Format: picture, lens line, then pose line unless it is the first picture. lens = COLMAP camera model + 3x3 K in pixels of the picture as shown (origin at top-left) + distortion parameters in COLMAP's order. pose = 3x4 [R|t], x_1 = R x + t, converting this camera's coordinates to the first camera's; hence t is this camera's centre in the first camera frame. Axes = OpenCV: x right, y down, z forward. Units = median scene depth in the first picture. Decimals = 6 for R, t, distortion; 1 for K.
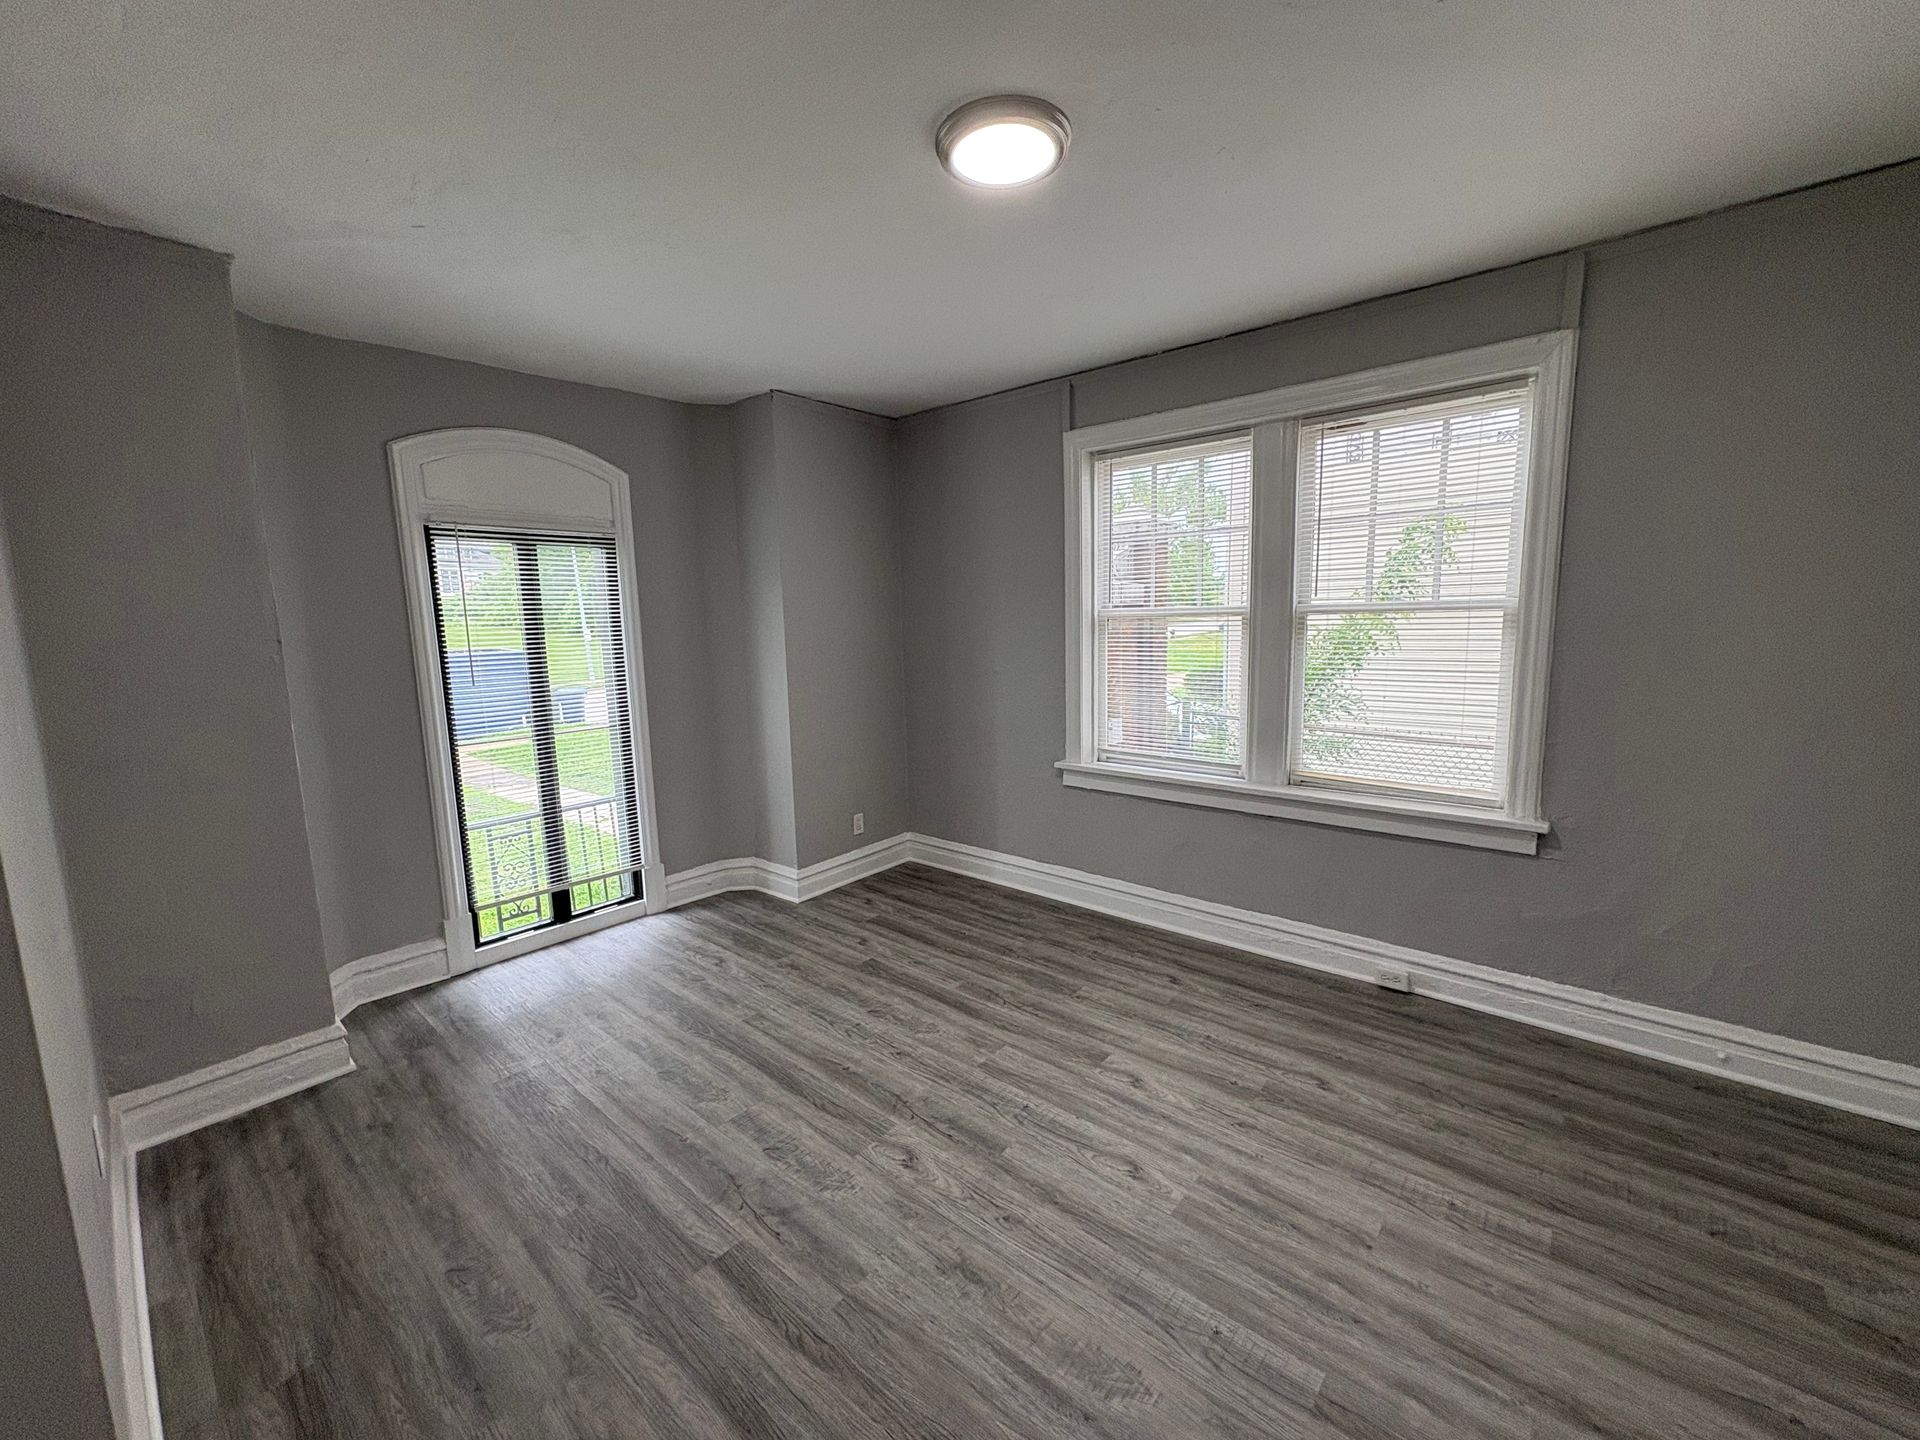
lens RADIAL K [[765.5, 0, 944.3], [0, 765.5, 714.2], [0, 0, 1]] dist [0.002294, 0.000177]
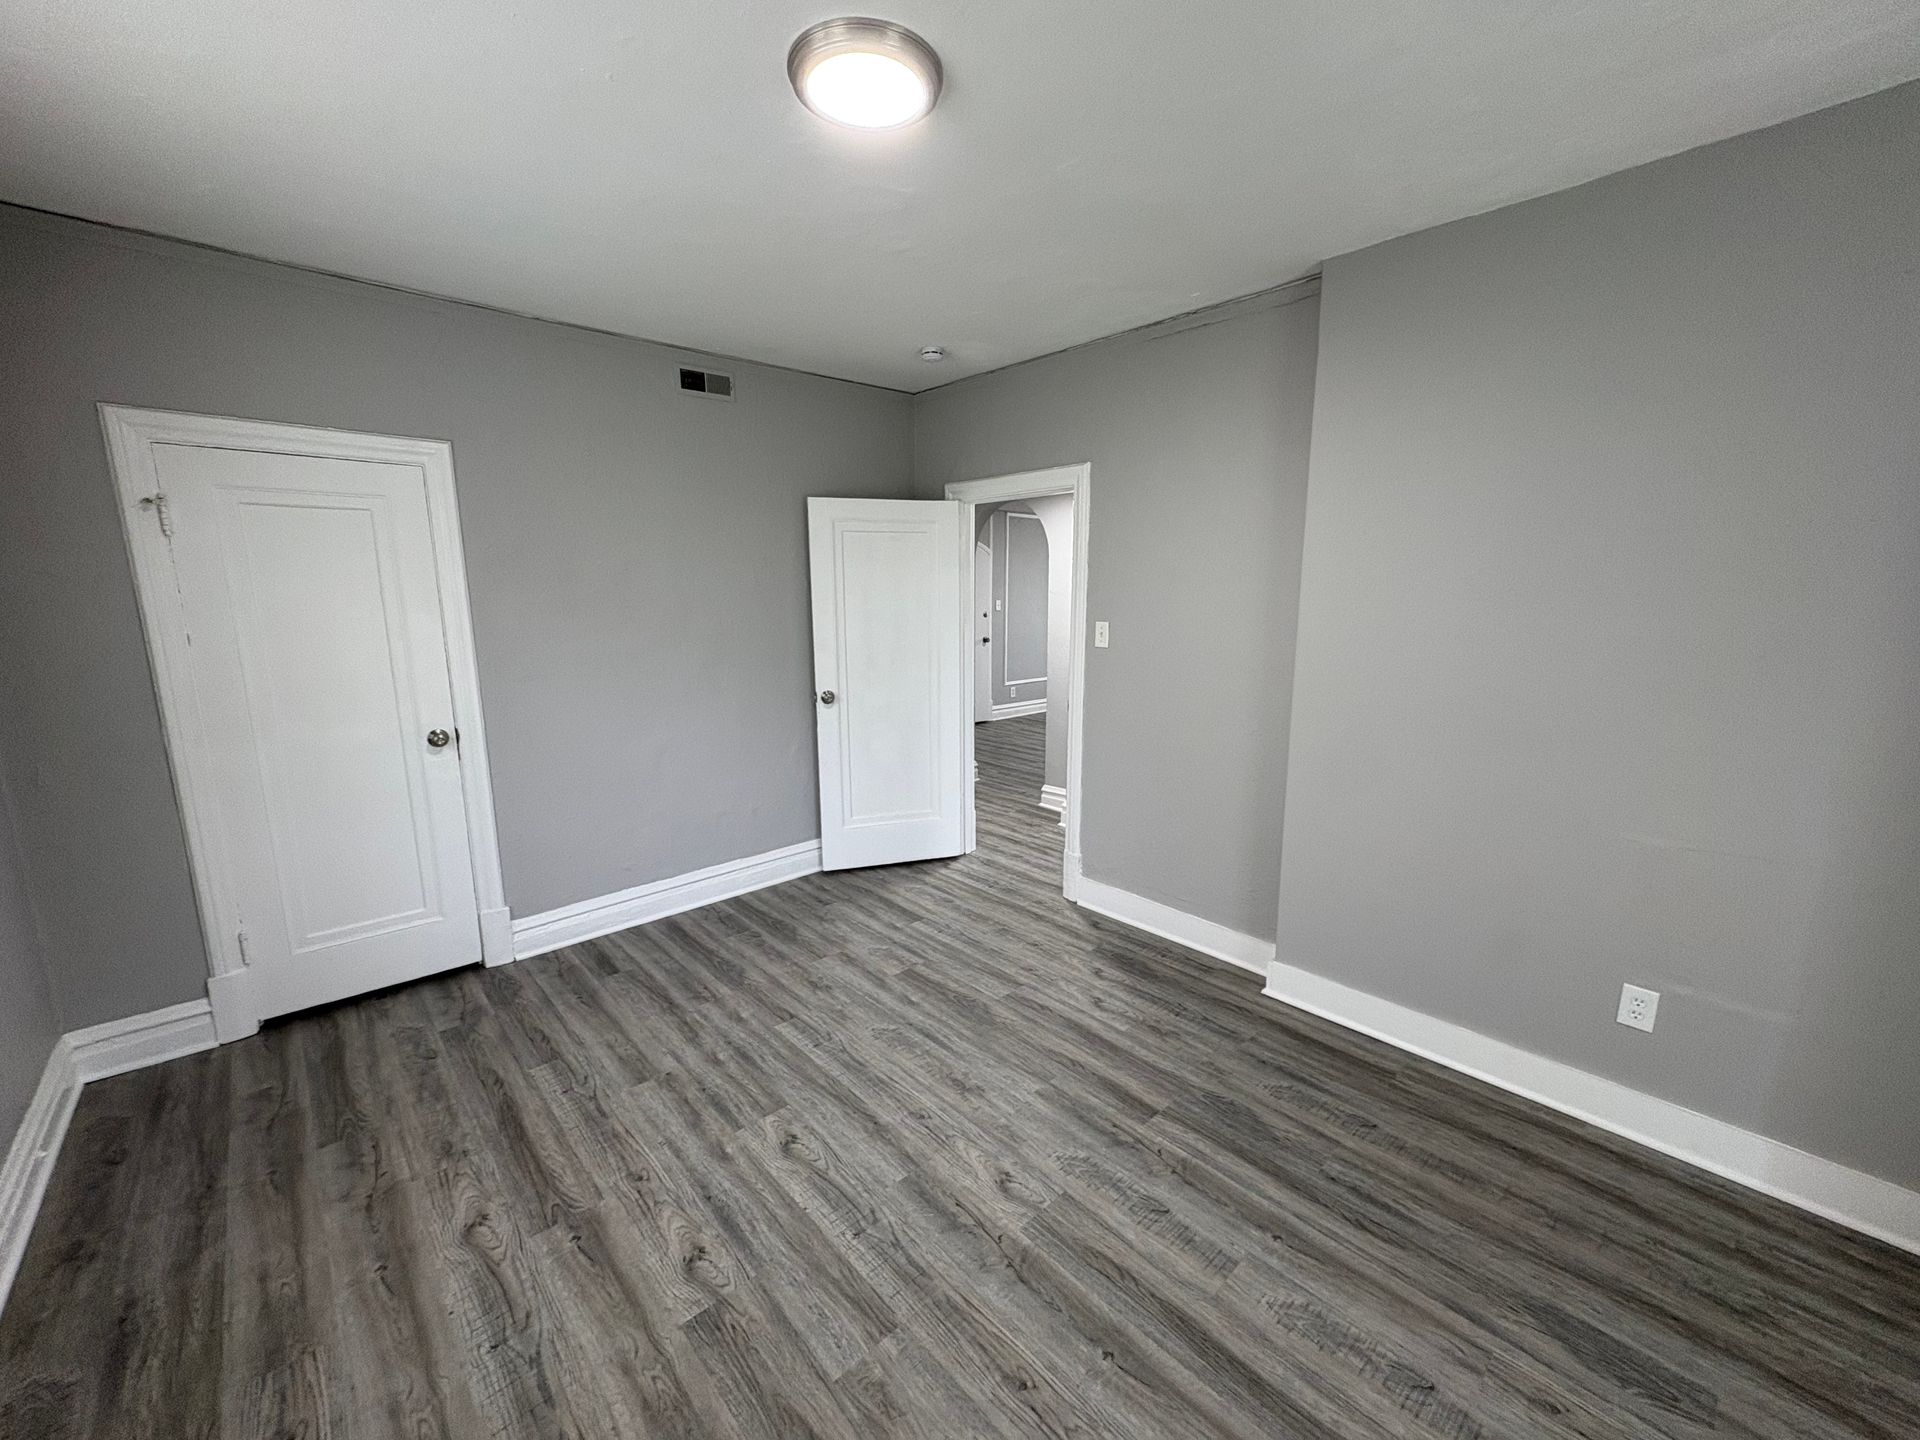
lens RADIAL K [[758.7, 0, 961.0], [0, 758.7, 731.2], [0, 0, 1]] dist [-0.001669, -0.000202]
pose [[-0.994831, 0.007750, 0.101247, -0.091931], [0.039460, 0.948222, 0.315146, -0.246929], [-0.093562, 0.317513, -0.943627, 1.717921]]
